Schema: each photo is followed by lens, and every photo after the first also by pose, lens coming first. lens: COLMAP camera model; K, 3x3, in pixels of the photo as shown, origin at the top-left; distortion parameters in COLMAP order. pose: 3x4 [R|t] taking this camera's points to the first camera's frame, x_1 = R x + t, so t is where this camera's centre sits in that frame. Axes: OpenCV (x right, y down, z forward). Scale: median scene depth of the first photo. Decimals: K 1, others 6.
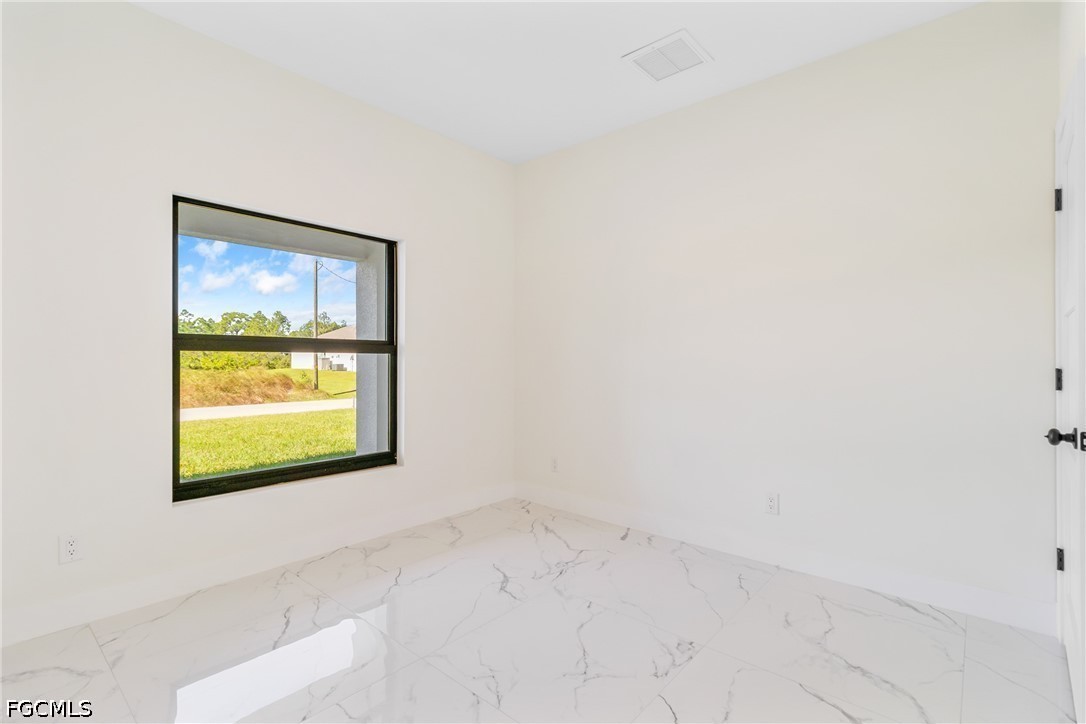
lens RADIAL K [[483.0, 0, 542.1], [0, 483.0, 357.2], [0, 0, 1]] dist [0.000603, -0.000031]
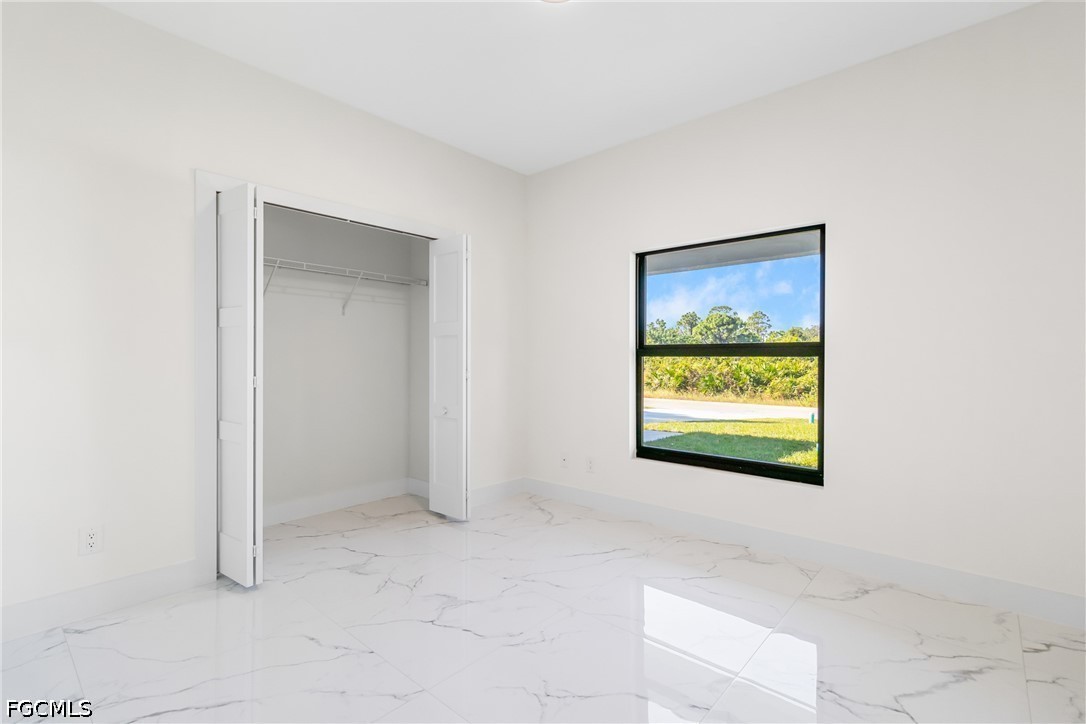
lens RADIAL K [[456.7, 0, 539.9], [0, 456.7, 367.0], [0, 0, 1]] dist [-0.000817, 0.000017]
pose [[0.046424, 0.007352, -0.998895, 0.546528], [-0.002031, 0.999972, 0.007266, 0.007290], [0.998920, 0.001691, 0.046438, 0.533871]]
